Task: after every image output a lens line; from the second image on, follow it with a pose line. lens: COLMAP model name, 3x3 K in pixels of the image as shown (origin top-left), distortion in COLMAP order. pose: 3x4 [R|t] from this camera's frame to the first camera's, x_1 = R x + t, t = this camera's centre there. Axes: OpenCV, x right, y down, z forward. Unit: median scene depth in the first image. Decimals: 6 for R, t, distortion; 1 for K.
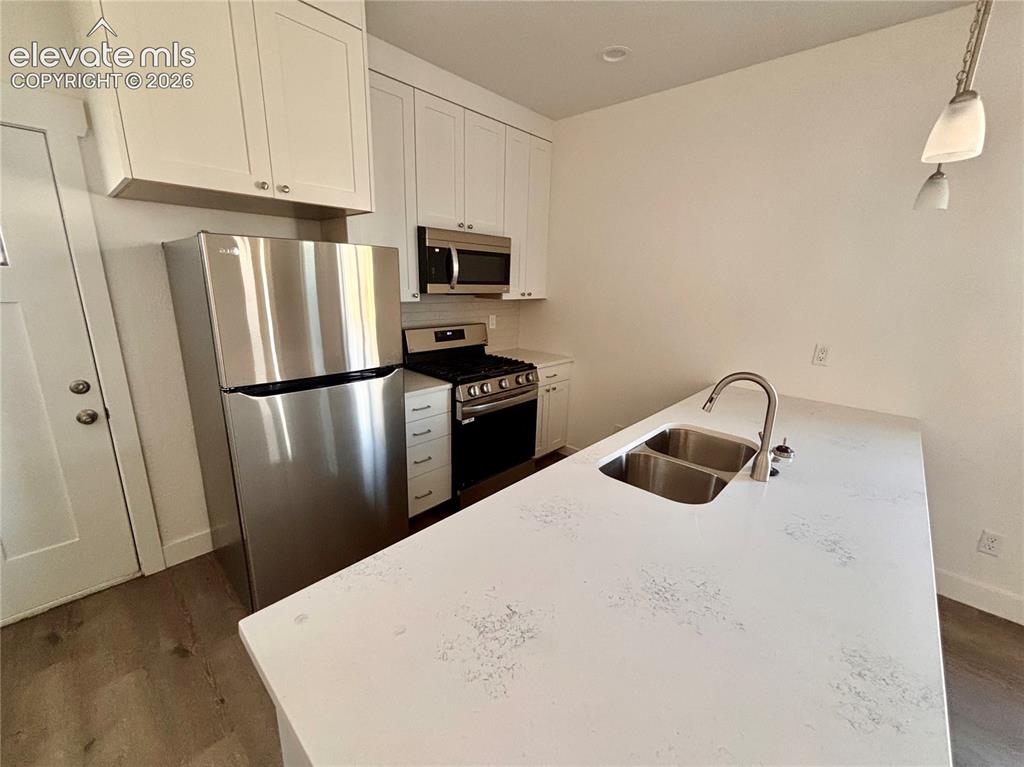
lens RADIAL K [[420.0, 0, 512.0], [0, 420.0, 383.5], [0, 0, 1]] dist [-0.000339, 0.000334]
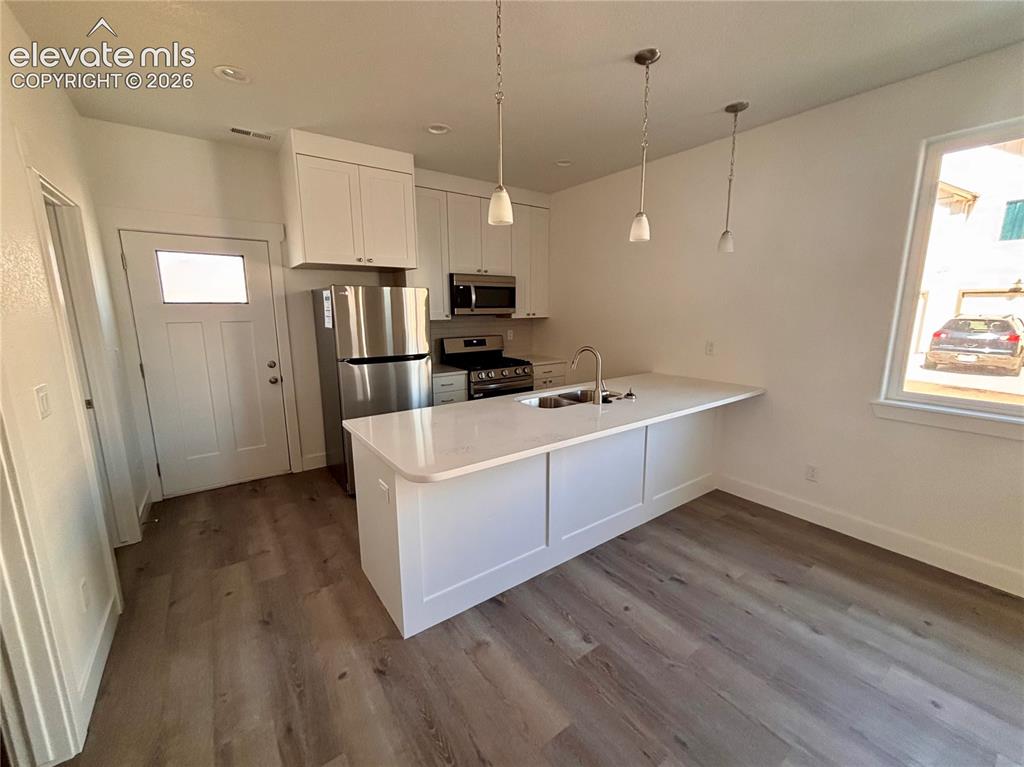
lens RADIAL K [[420.0, 0, 512.0], [0, 420.0, 383.5], [0, 0, 1]] dist [-0.000339, 0.000334]
pose [[0.980528, 0.003590, -0.196348, 0.319383], [-0.016814, 0.997696, -0.065725, 0.145044], [0.195659, 0.067746, 0.978329, -0.484436]]
